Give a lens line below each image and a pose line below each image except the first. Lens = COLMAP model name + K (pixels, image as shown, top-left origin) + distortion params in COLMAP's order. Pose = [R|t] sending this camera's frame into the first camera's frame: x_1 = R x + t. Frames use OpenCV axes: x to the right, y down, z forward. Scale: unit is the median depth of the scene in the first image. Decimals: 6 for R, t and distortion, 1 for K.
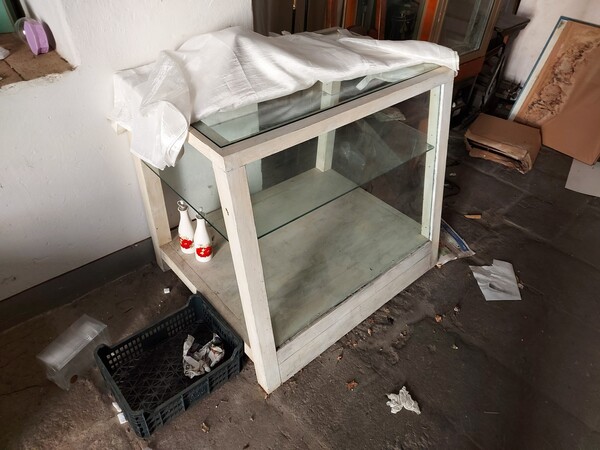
lens RADIAL K [[421.9, 0, 297.2], [0, 421.9, 224.2], [0, 0, 1]] dist [0.061303, -0.054818]
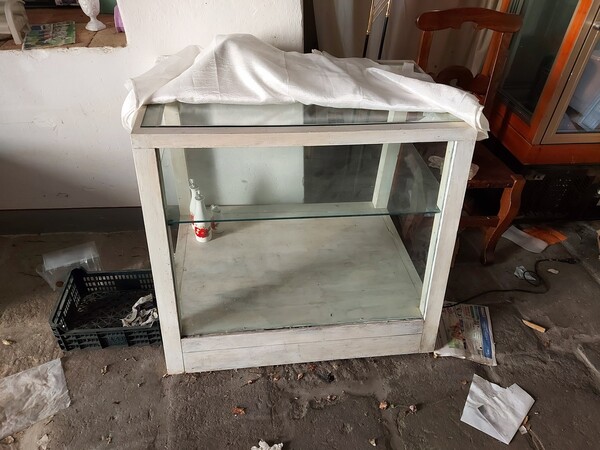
lens RADIAL K [[421.9, 0, 297.2], [0, 421.9, 224.2], [0, 0, 1]] dist [0.061303, -0.054818]
pose [[0.829834, 0.343656, -0.439632, 0.464935], [-0.365832, 0.929968, 0.036415, -0.085272], [0.421358, 0.130613, 0.897439, 0.129623]]
